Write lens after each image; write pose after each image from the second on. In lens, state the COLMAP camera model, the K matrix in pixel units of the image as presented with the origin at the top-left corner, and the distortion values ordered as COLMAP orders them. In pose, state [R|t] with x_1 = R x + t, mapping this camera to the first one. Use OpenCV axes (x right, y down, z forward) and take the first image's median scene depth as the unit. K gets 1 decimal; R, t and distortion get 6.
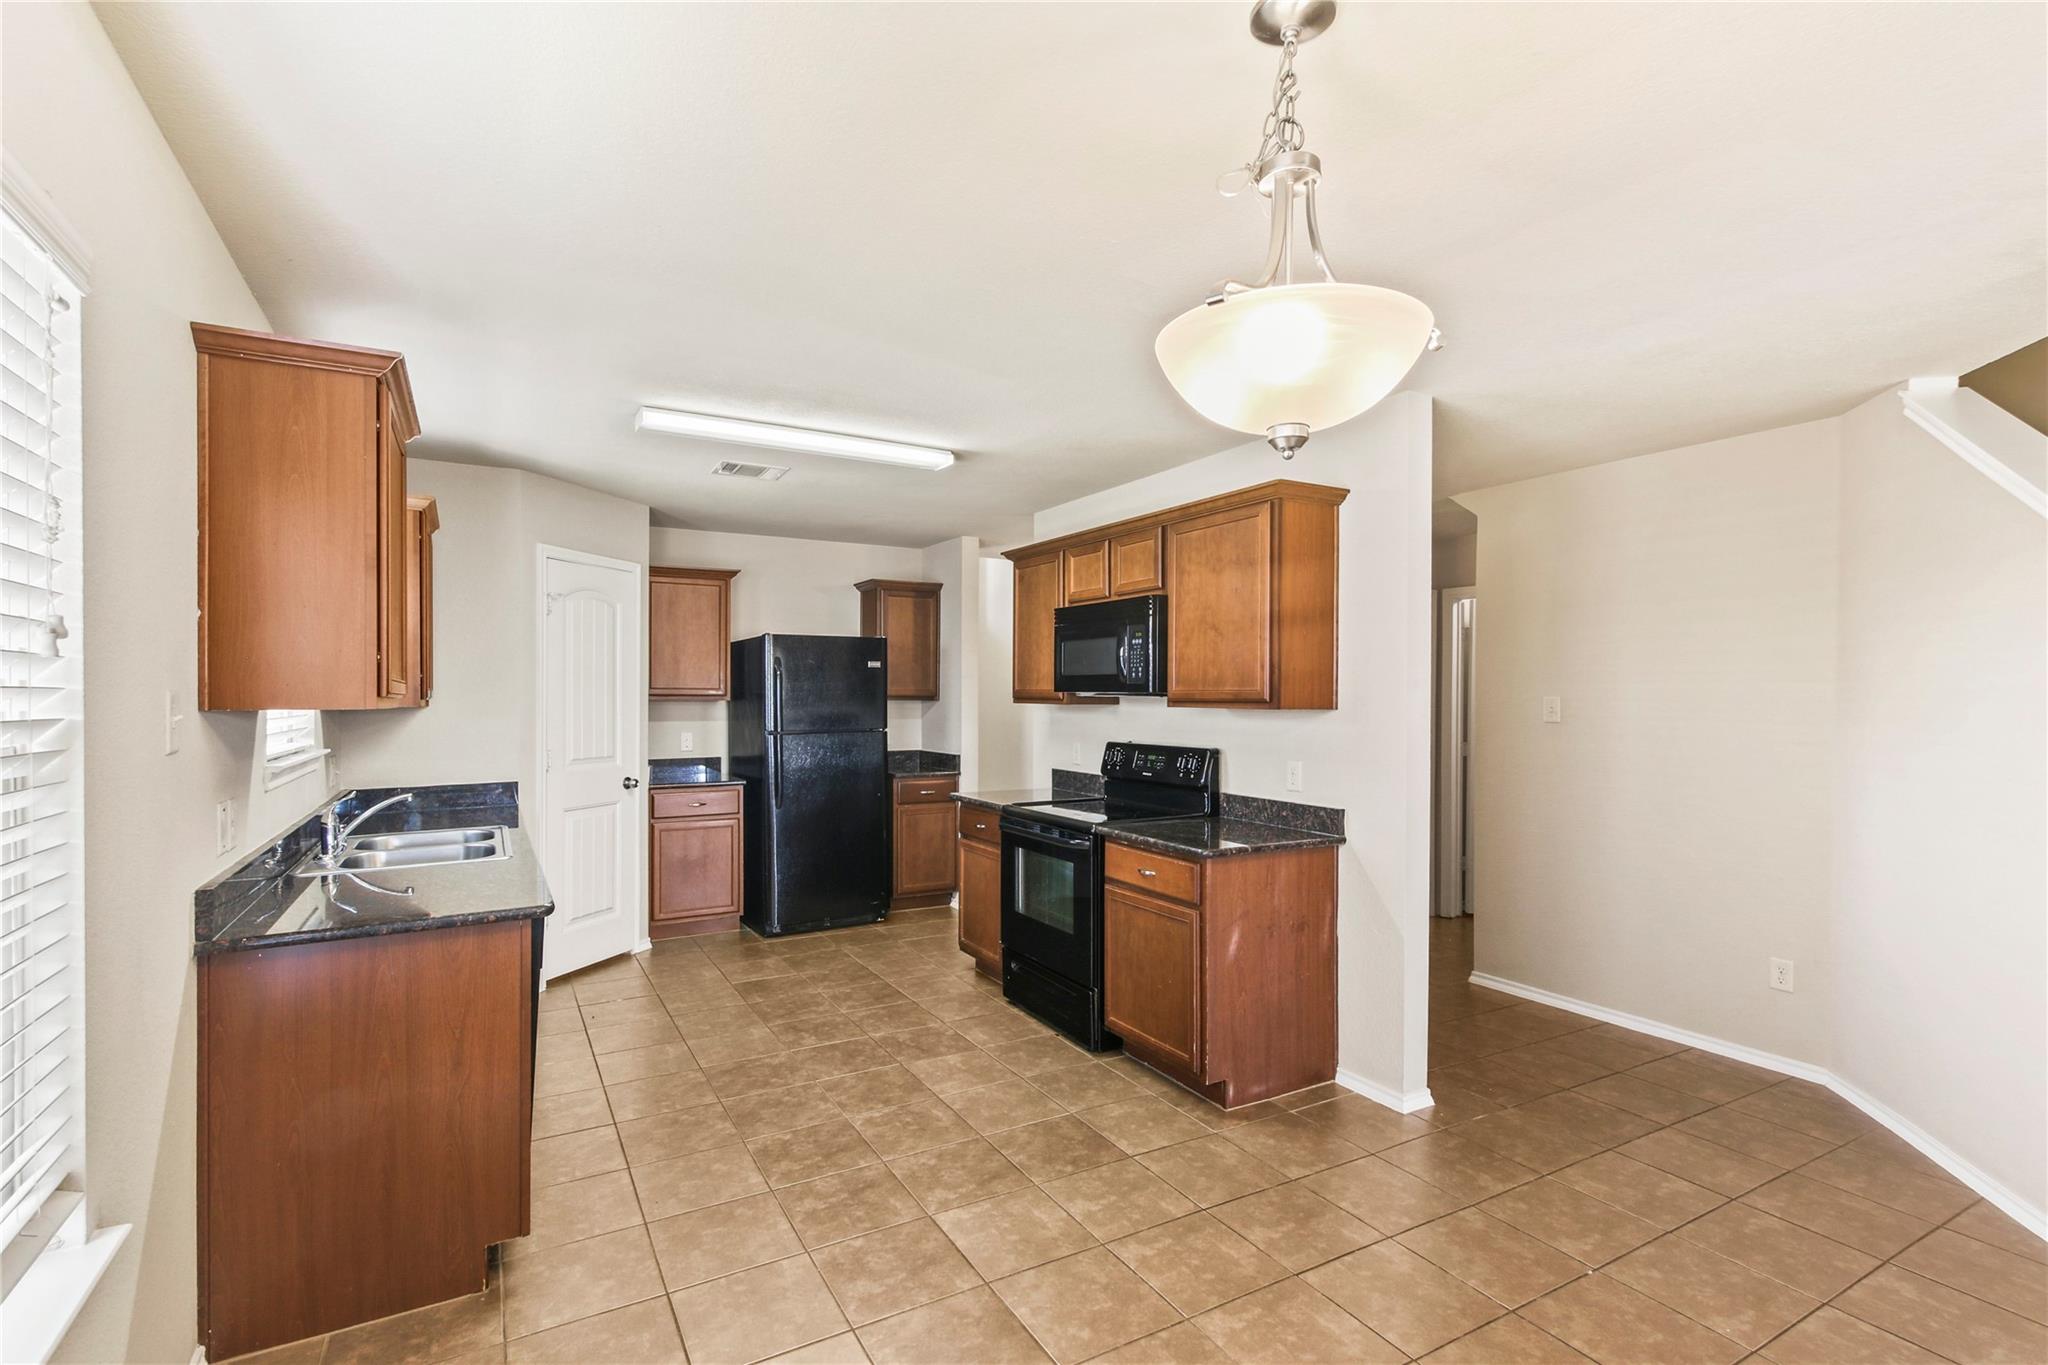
lens RADIAL K [[959.4, 0, 1027.1], [0, 959.4, 689.6], [0, 0, 1]] dist [0.003716, -0.001009]
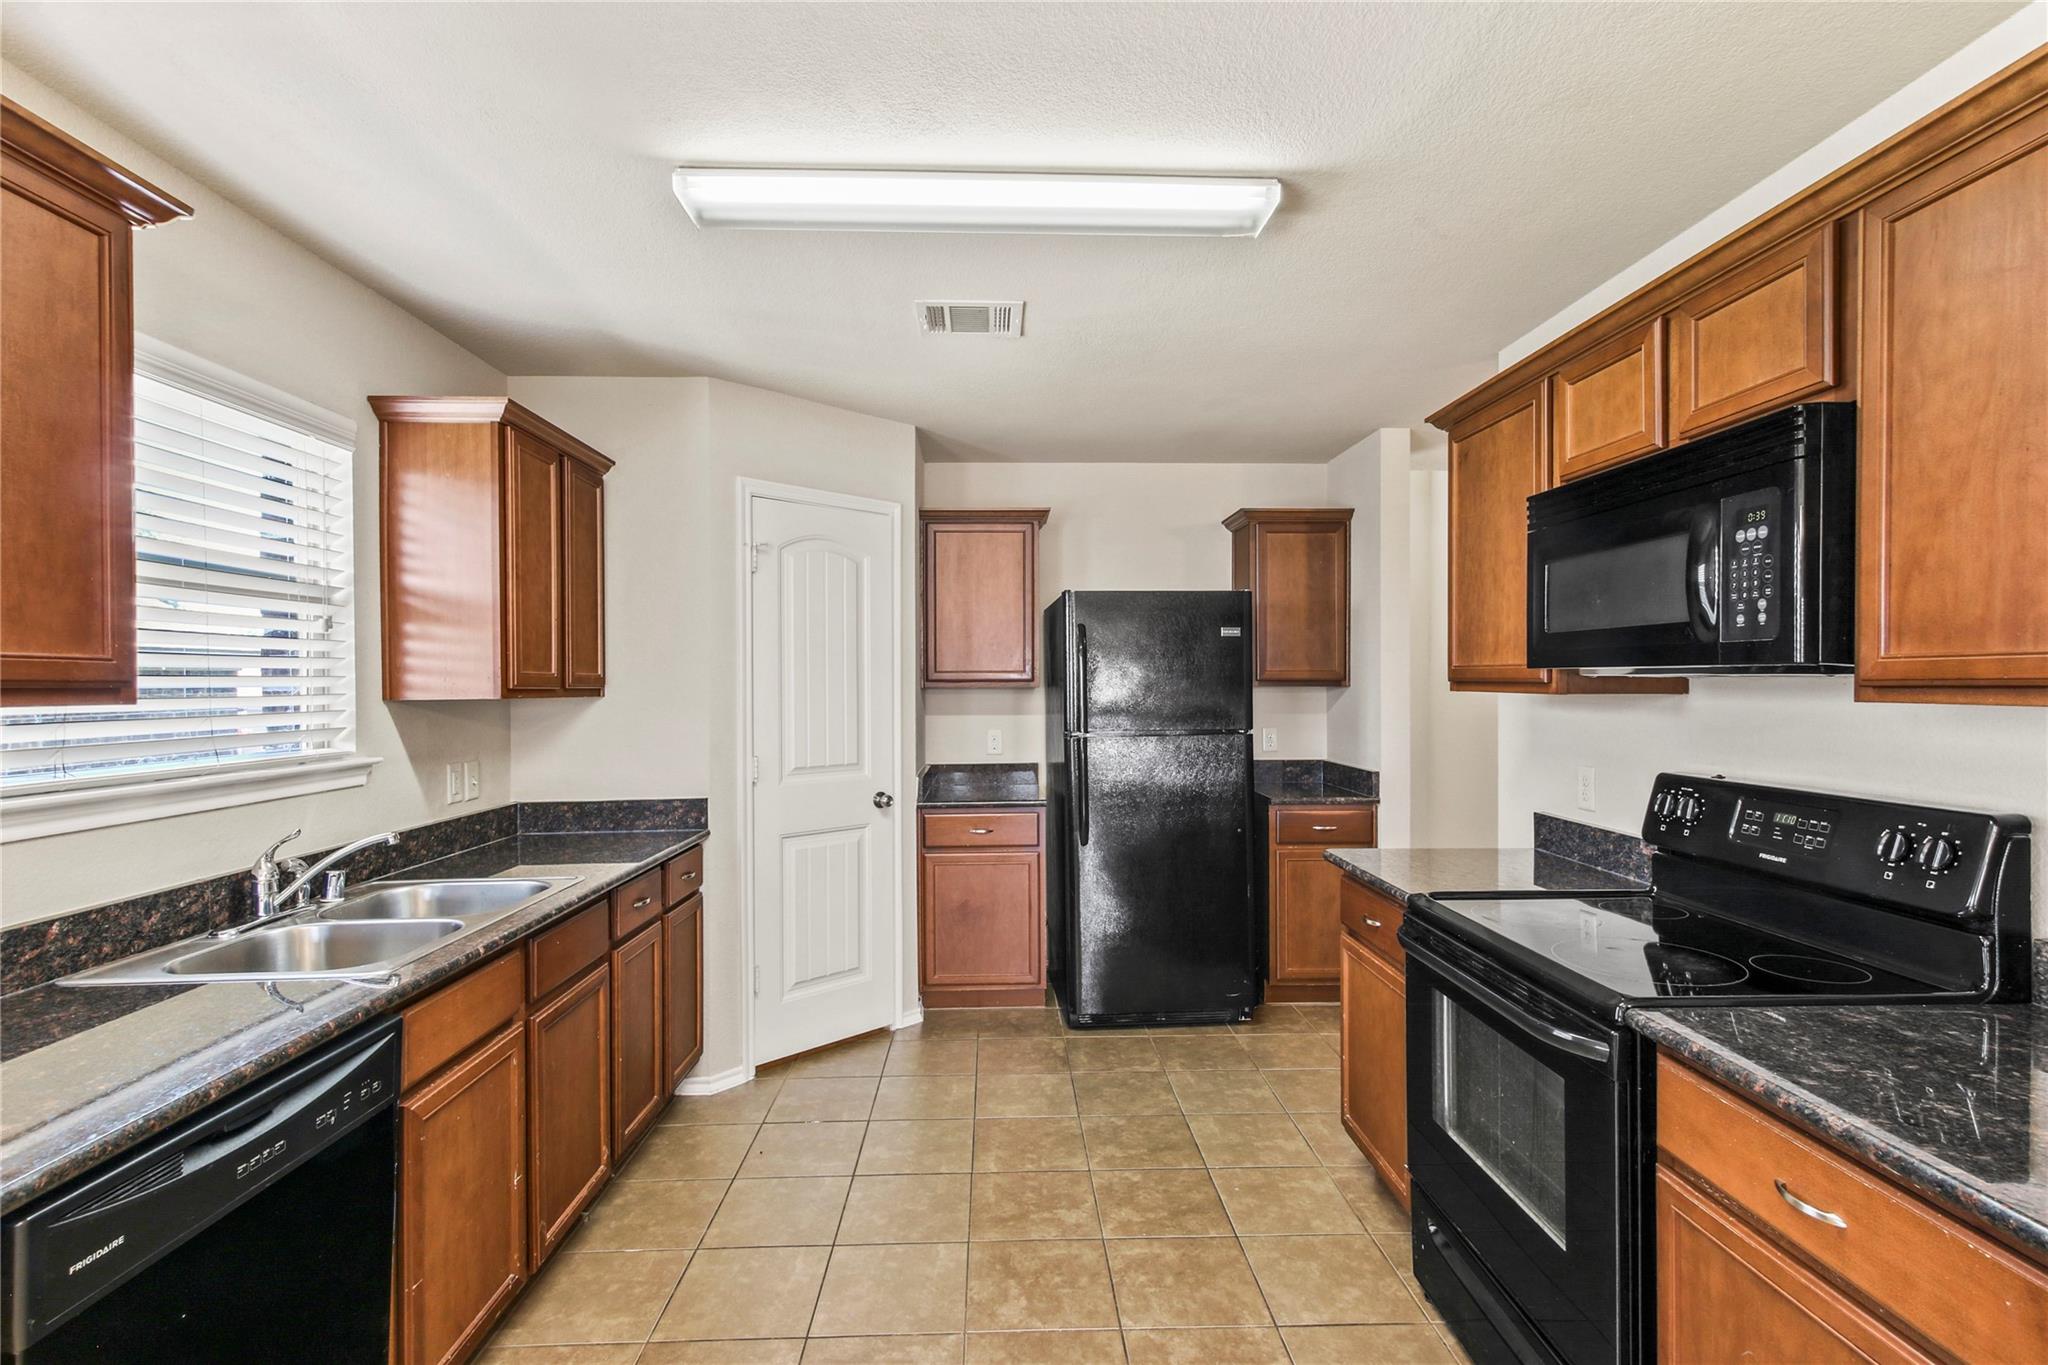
lens RADIAL K [[959.4, 0, 1018.1], [0, 959.4, 686.9], [0, 0, 1]] dist [0.003716, -0.001009]
pose [[0.878409, -0.004015, -0.477894, 0.031021], [0.009544, 0.999913, 0.009142, 0.004469], [0.477815, -0.012592, 0.878370, 0.410295]]
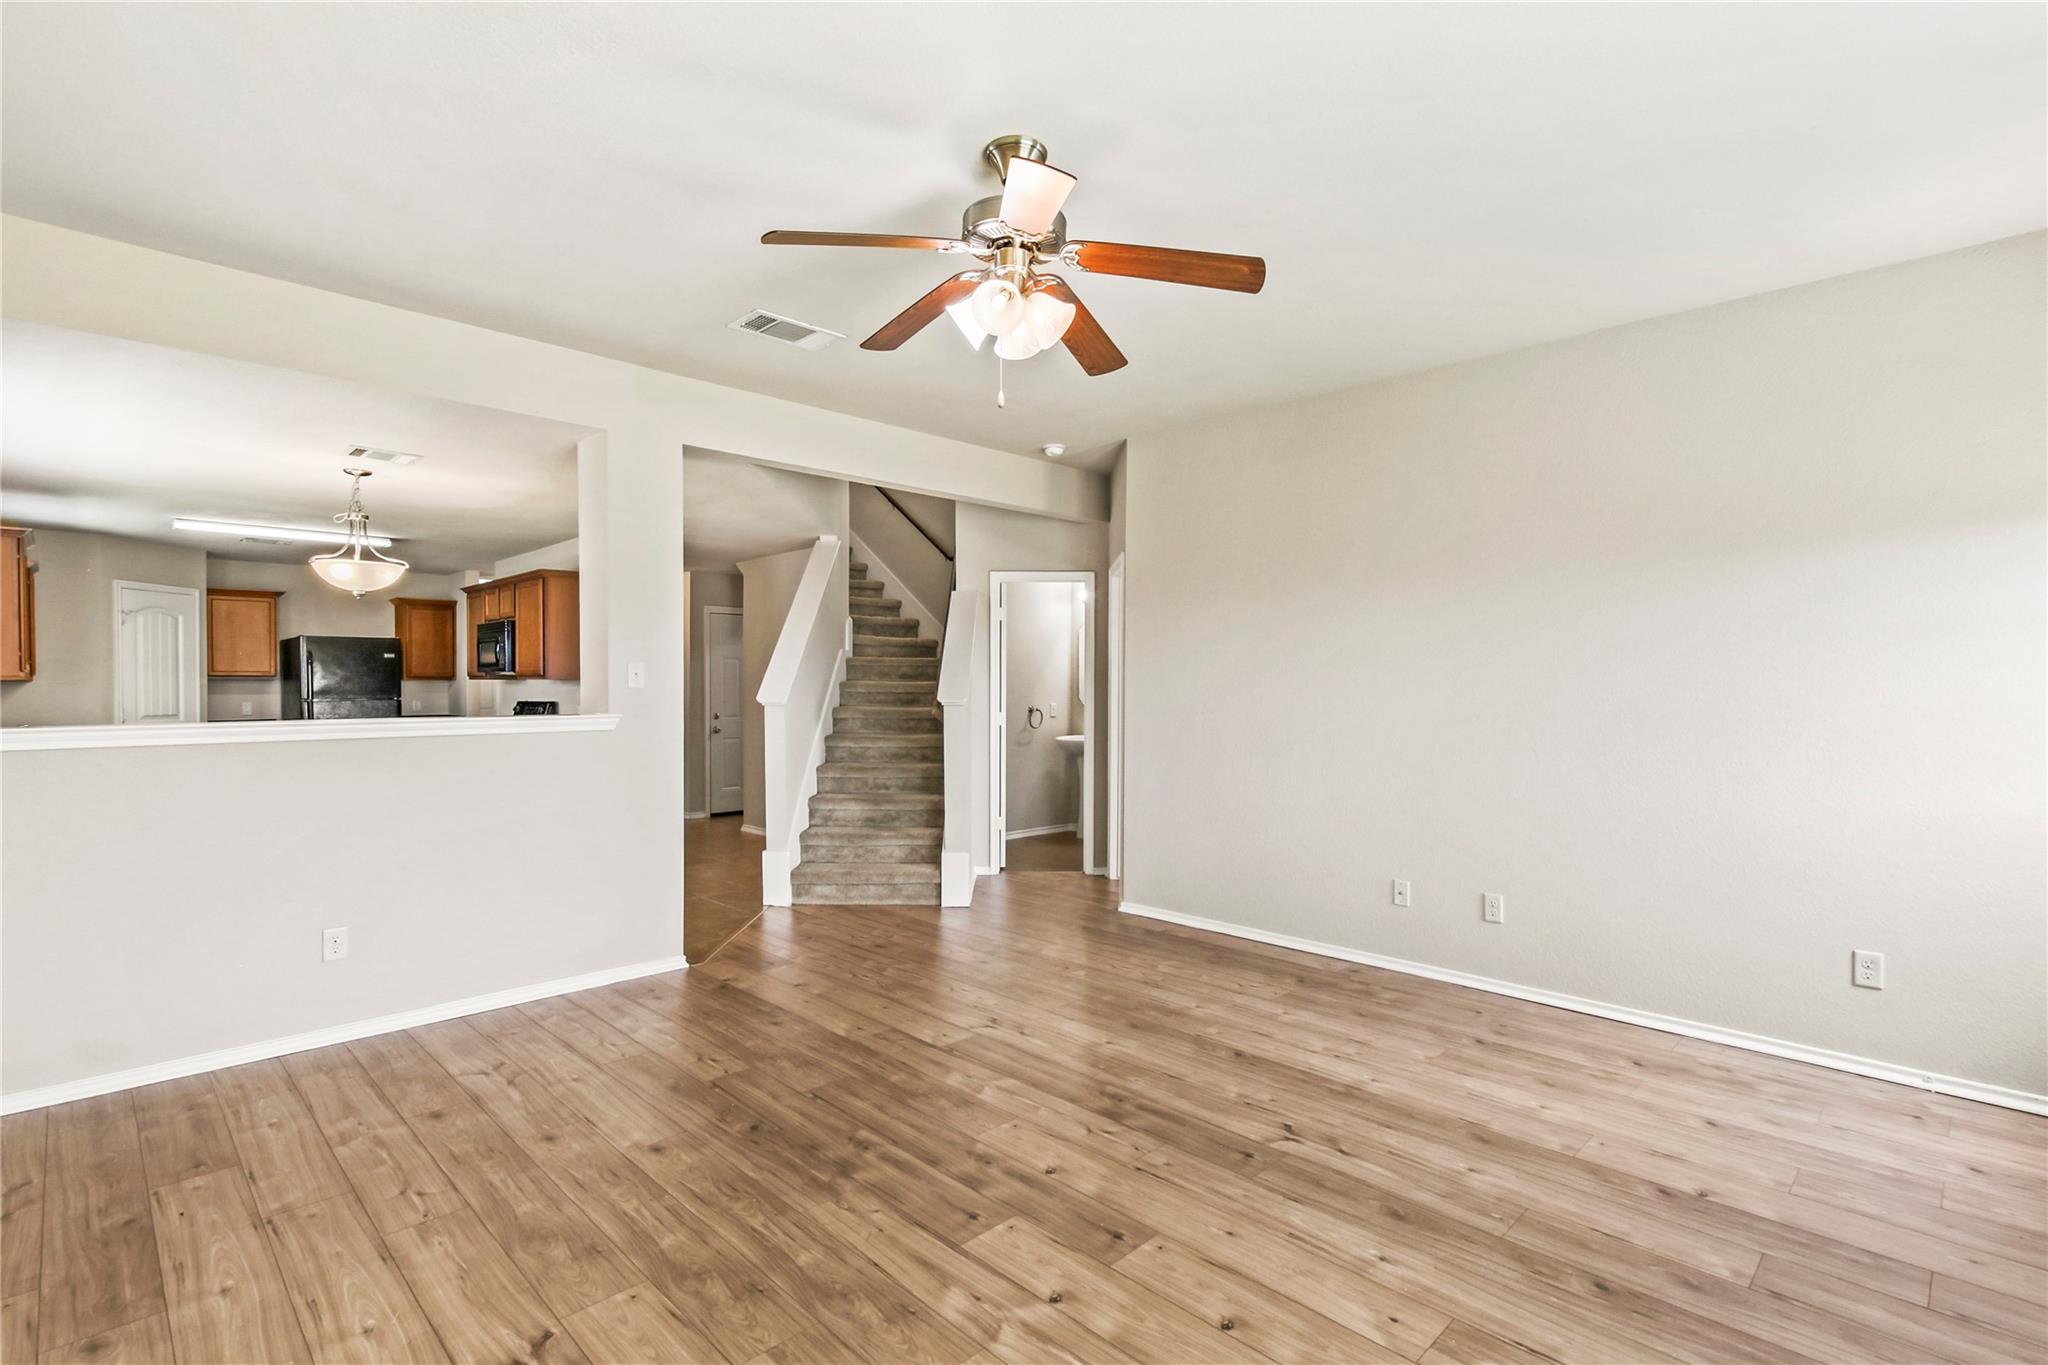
lens RADIAL K [[959.4, 0, 1016.9], [0, 959.4, 672.4], [0, 0, 1]] dist [0.003716, -0.001009]
pose [[0.966099, -0.002225, 0.258163, 0.465232], [0.003442, 0.999985, -0.004260, 0.011494], [-0.258150, 0.005005, 0.966092, -0.821331]]
